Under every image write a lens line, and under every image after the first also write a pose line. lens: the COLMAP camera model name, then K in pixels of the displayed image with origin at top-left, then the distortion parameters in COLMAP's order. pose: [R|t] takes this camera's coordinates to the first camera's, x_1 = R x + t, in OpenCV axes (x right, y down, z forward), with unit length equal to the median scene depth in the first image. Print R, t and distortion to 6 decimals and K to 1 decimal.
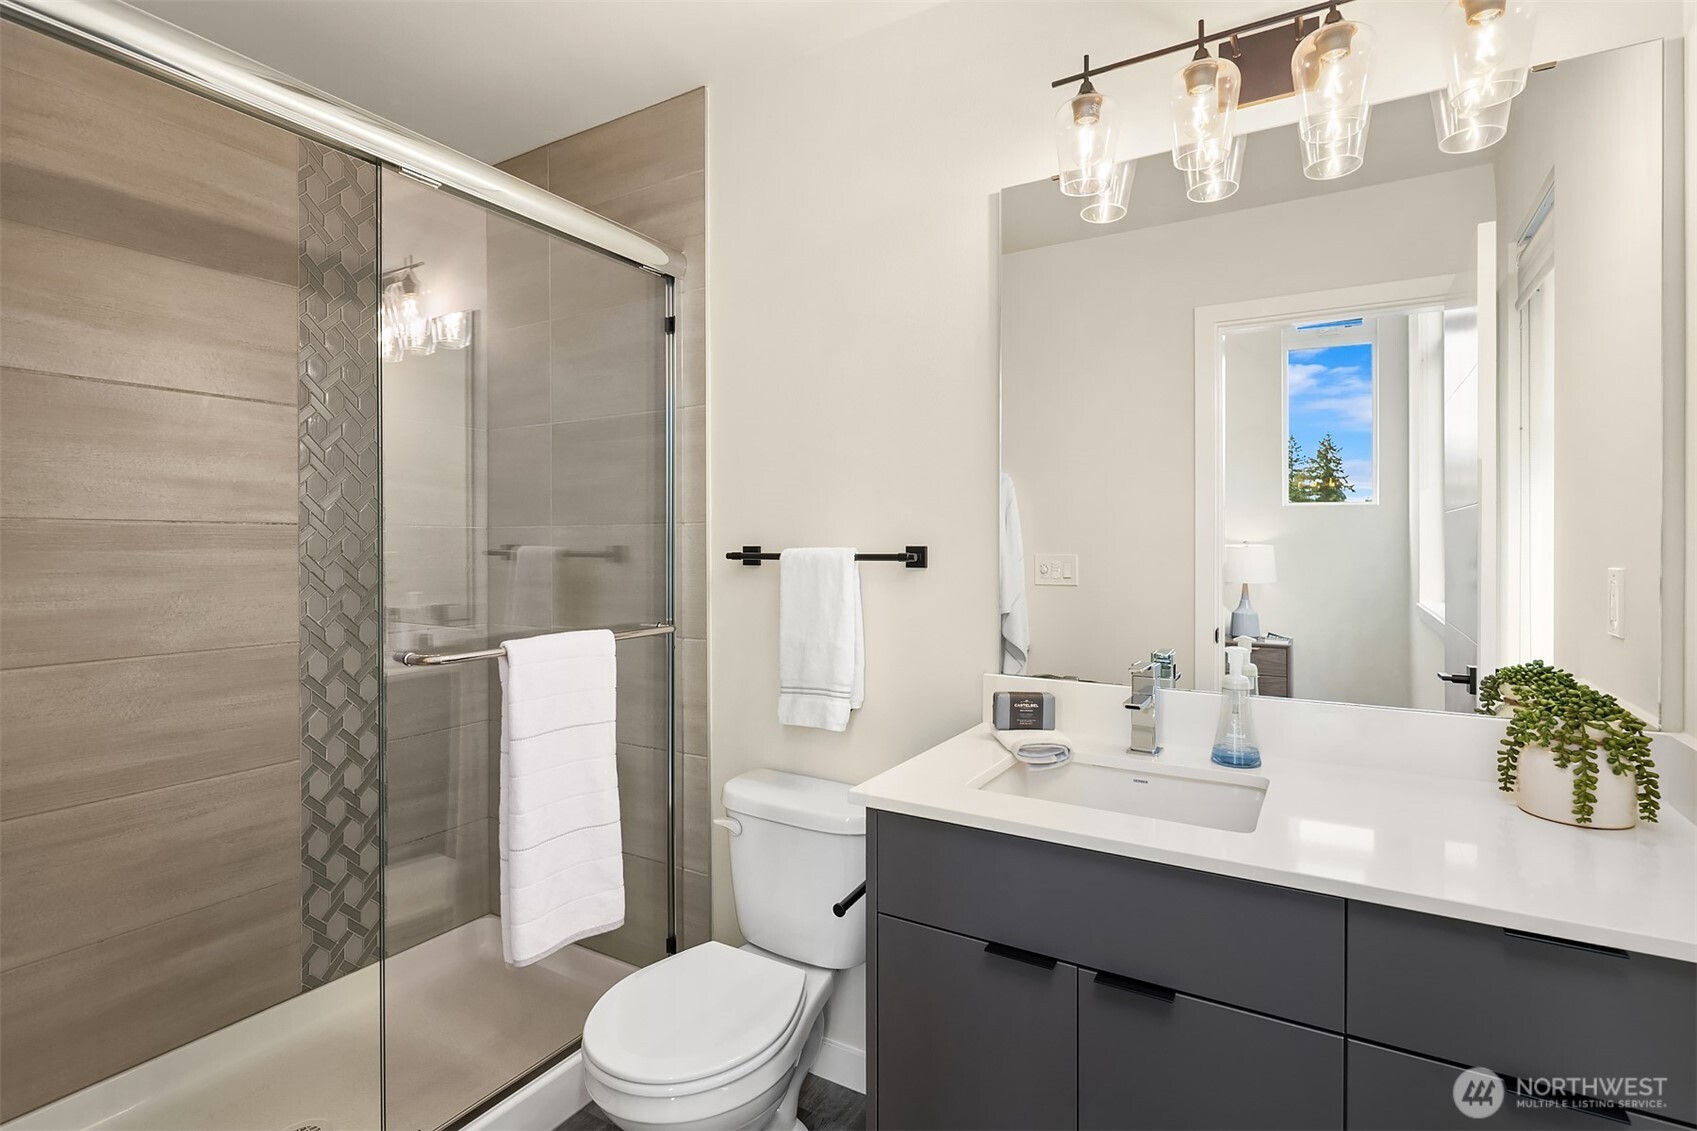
lens RADIAL K [[821.7, 0, 854.2], [0, 821.7, 545.9], [0, 0, 1]] dist [0.001217, -0.000269]
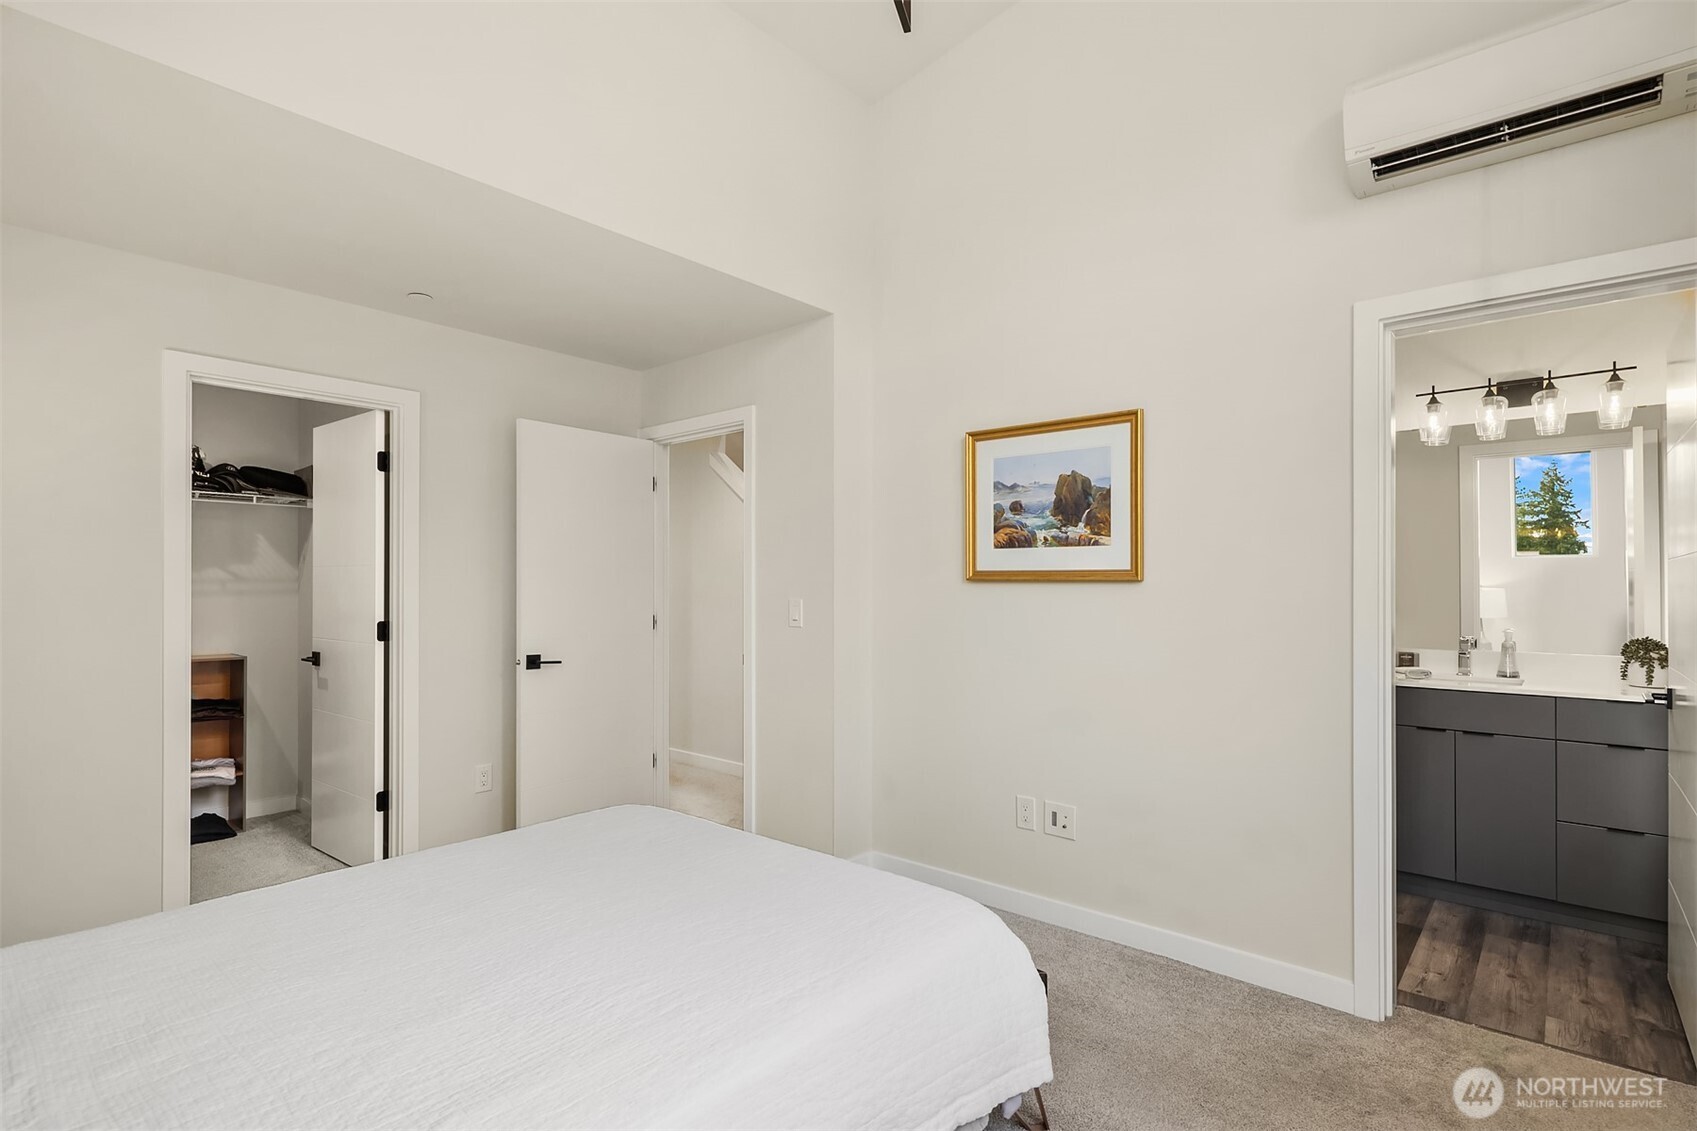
lens RADIAL K [[827.0, 0, 853.6], [0, 827.0, 583.9], [0, 0, 1]] dist [0.001771, 0.000215]
pose [[0.983825, -0.002177, -0.179117, -1.054251], [0.000766, 0.999968, -0.007950, -0.000654], [0.179128, 0.007684, 0.983796, -1.858288]]
